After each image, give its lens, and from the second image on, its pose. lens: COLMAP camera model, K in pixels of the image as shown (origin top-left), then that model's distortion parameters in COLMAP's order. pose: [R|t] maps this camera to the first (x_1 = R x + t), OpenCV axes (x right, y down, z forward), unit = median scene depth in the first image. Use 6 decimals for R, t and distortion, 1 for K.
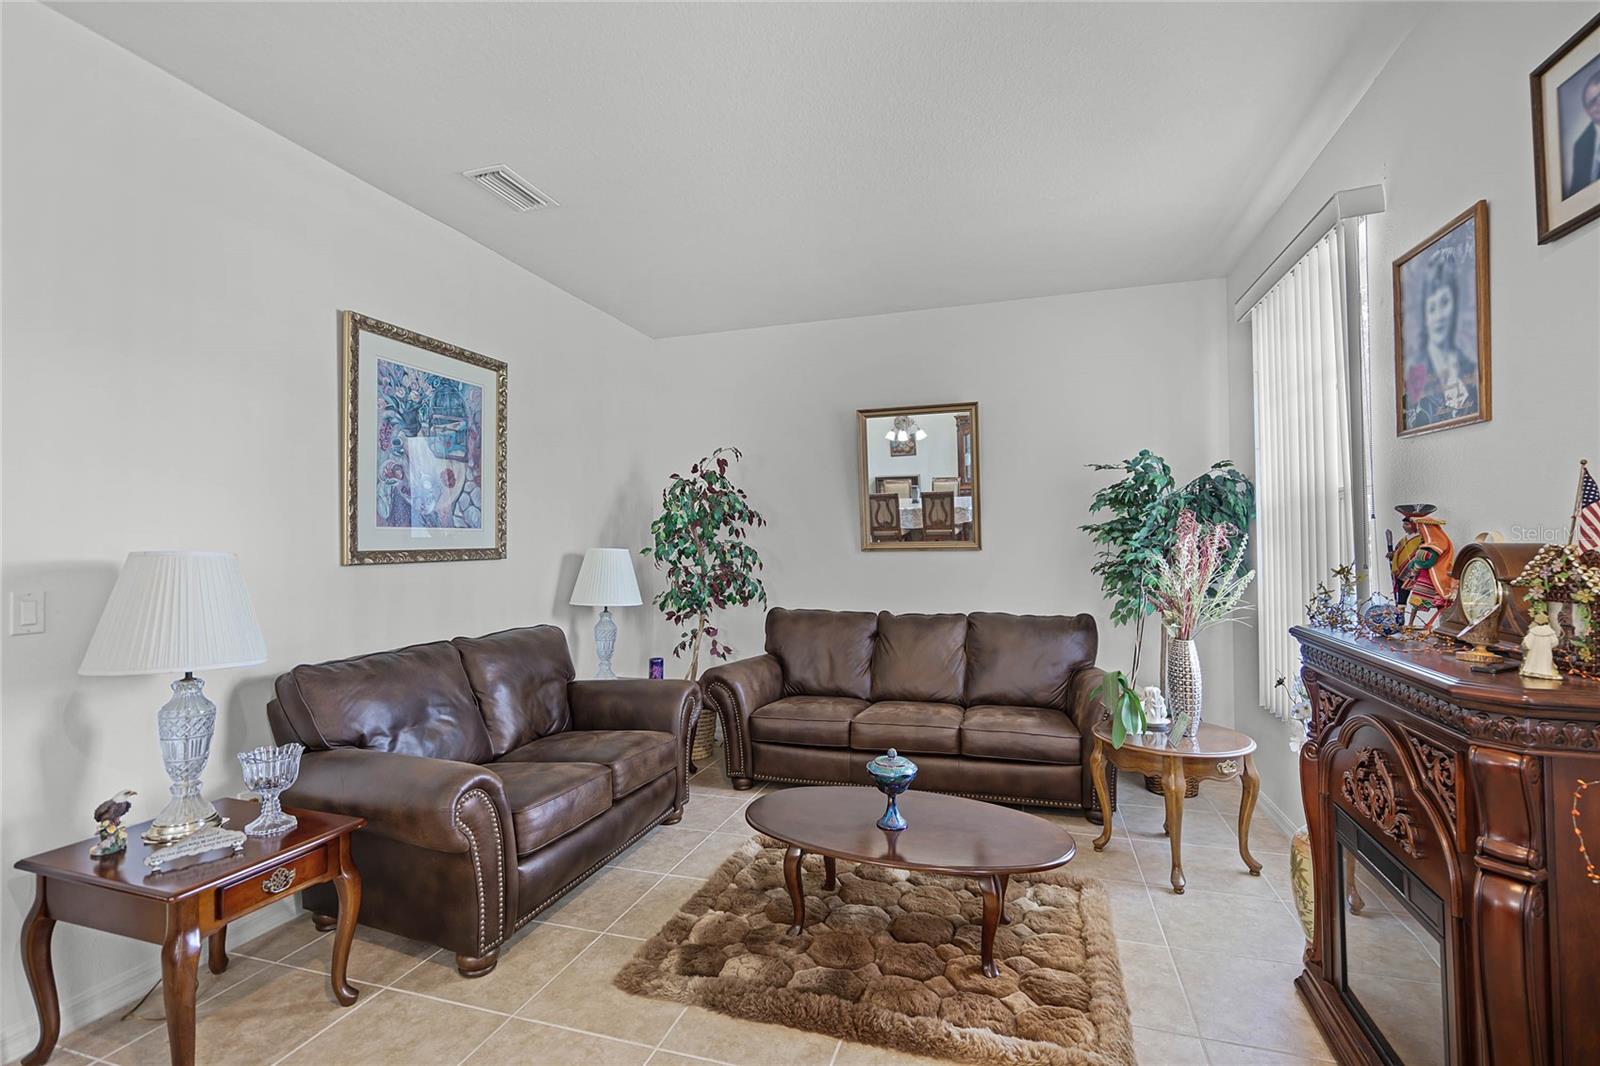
lens RADIAL K [[727.6, 0, 805.1], [0, 727.6, 535.7], [0, 0, 1]] dist [0.004946, -0.000767]
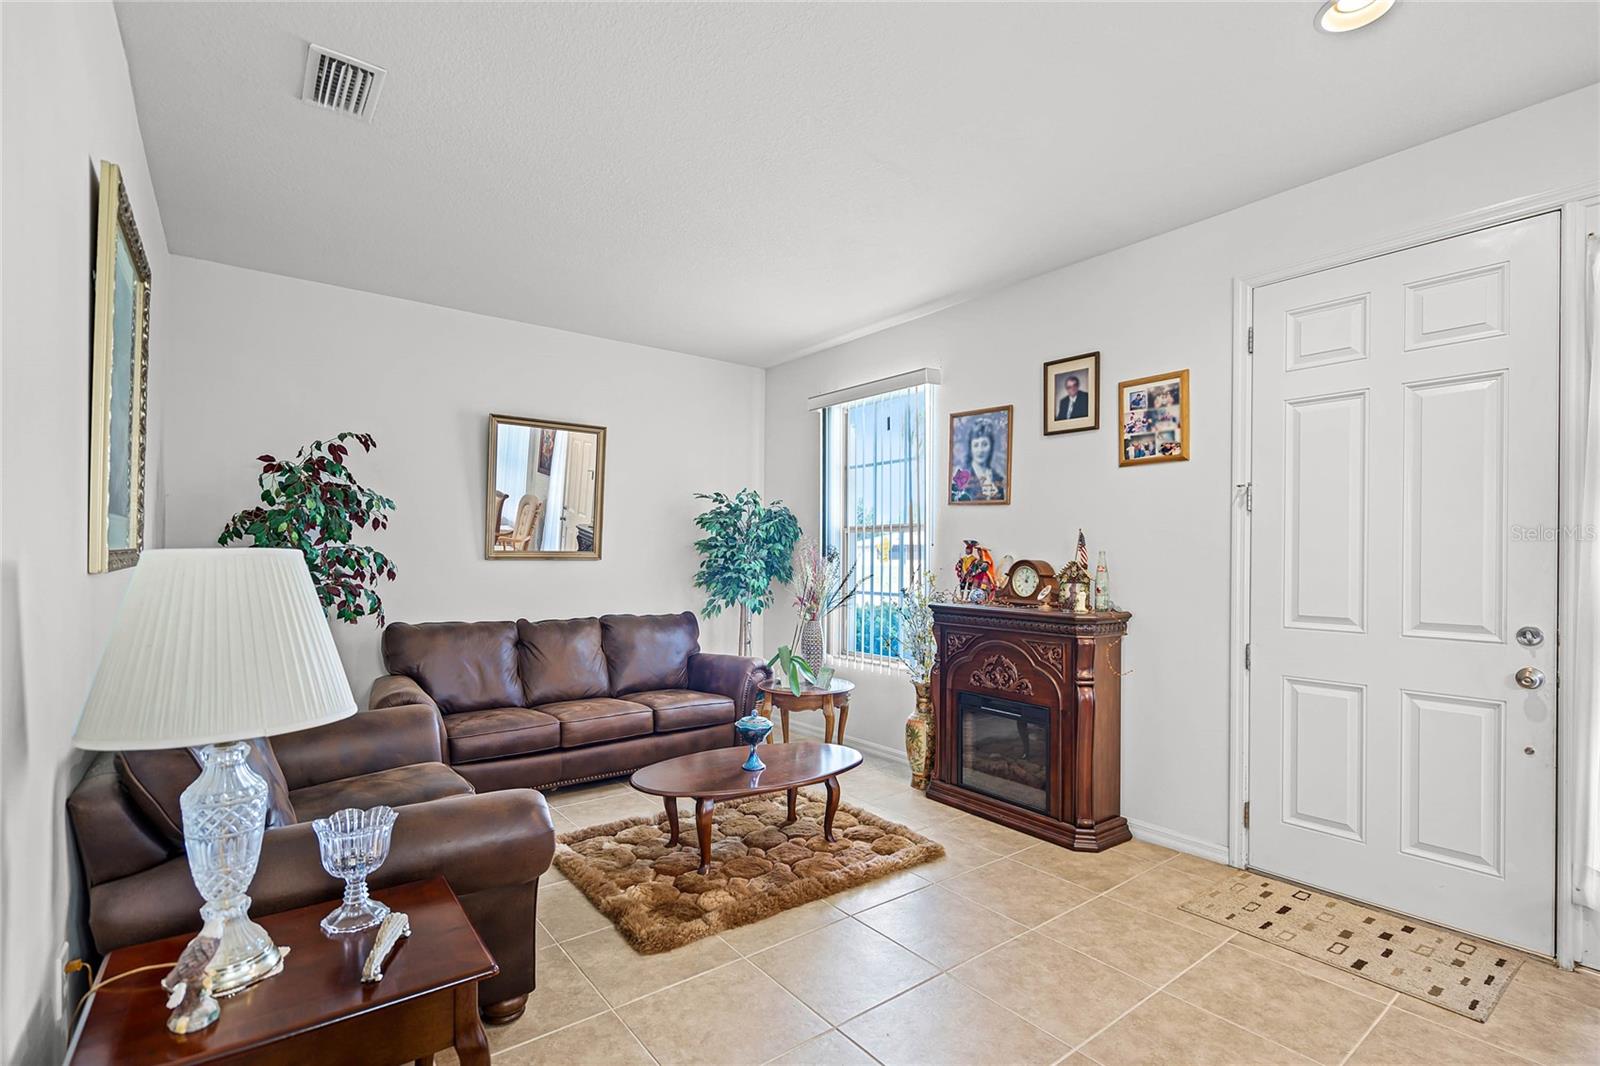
lens RADIAL K [[727.6, 0, 825.5], [0, 727.6, 555.5], [0, 0, 1]] dist [0.004946, -0.000767]
pose [[0.565848, 0.016826, 0.824338, -0.588854], [-0.025835, 0.999663, -0.002671, 0.008757], [-0.824105, -0.019786, 0.566092, 0.100321]]
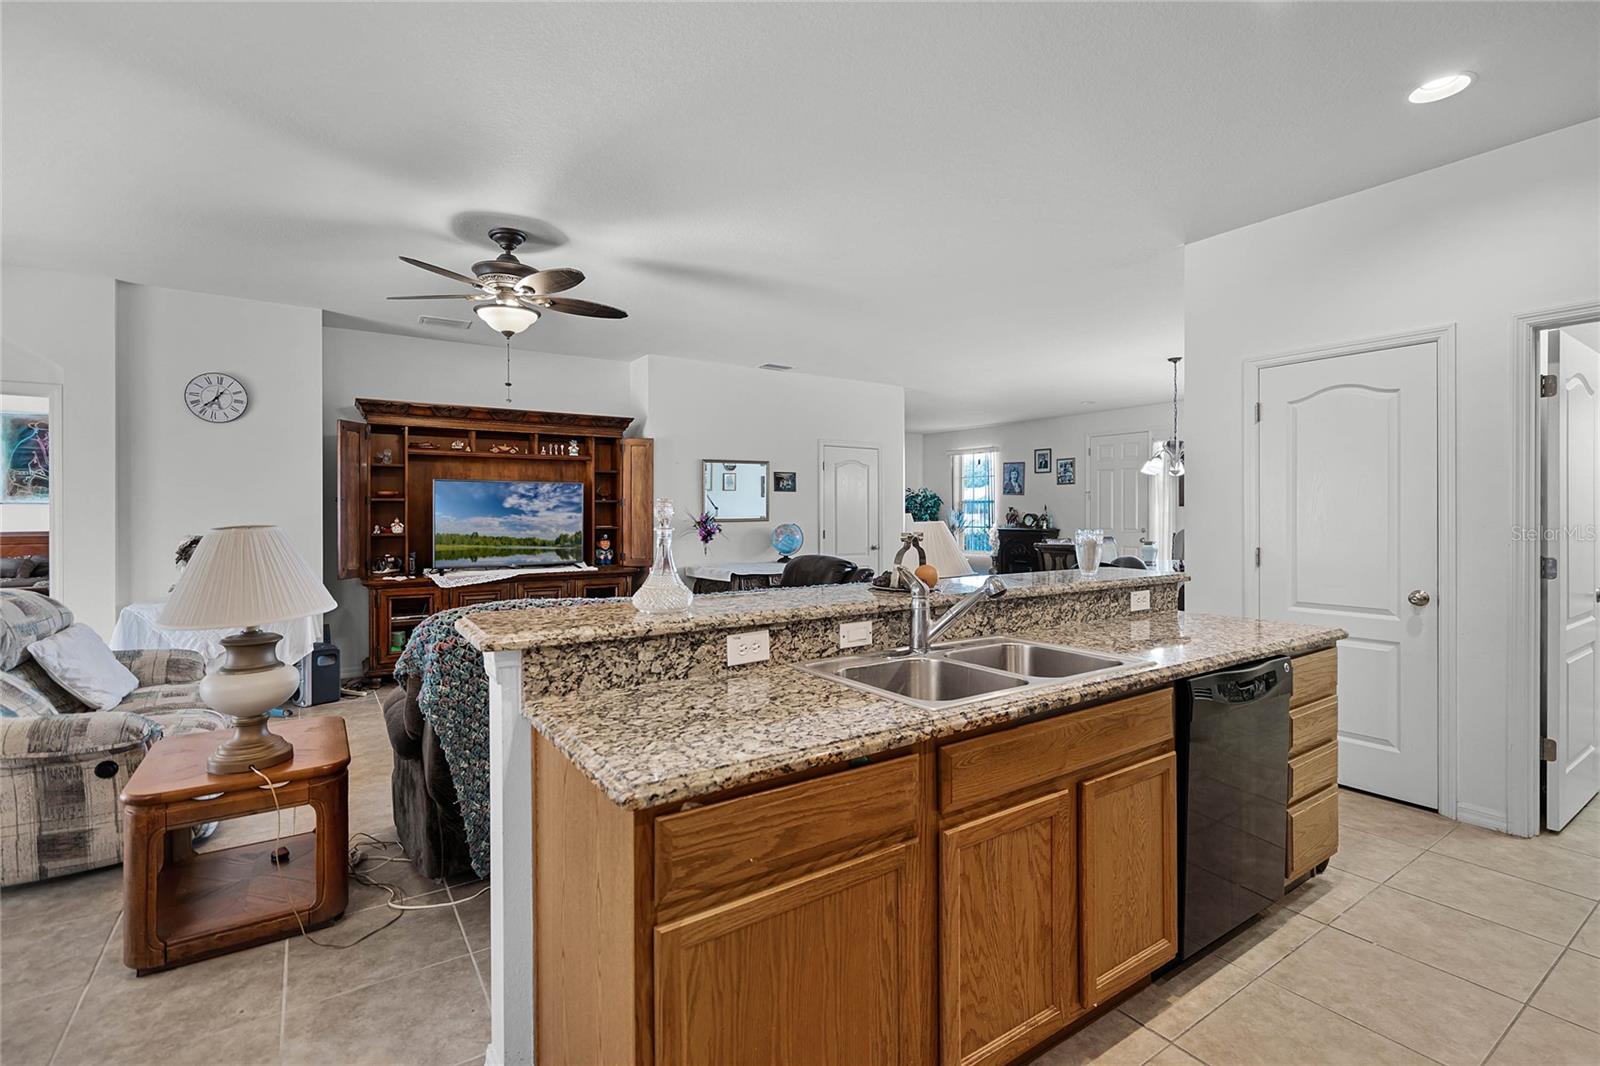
lens RADIAL K [[727.6, 0, 809.2], [0, 727.6, 523.7], [0, 0, 1]] dist [0.004946, -0.000767]
pose [[0.626991, 0.016851, 0.778844, -2.663276], [-0.025991, 0.999662, -0.000705, 0.076845], [-0.778593, -0.019801, 0.627217, -0.801124]]
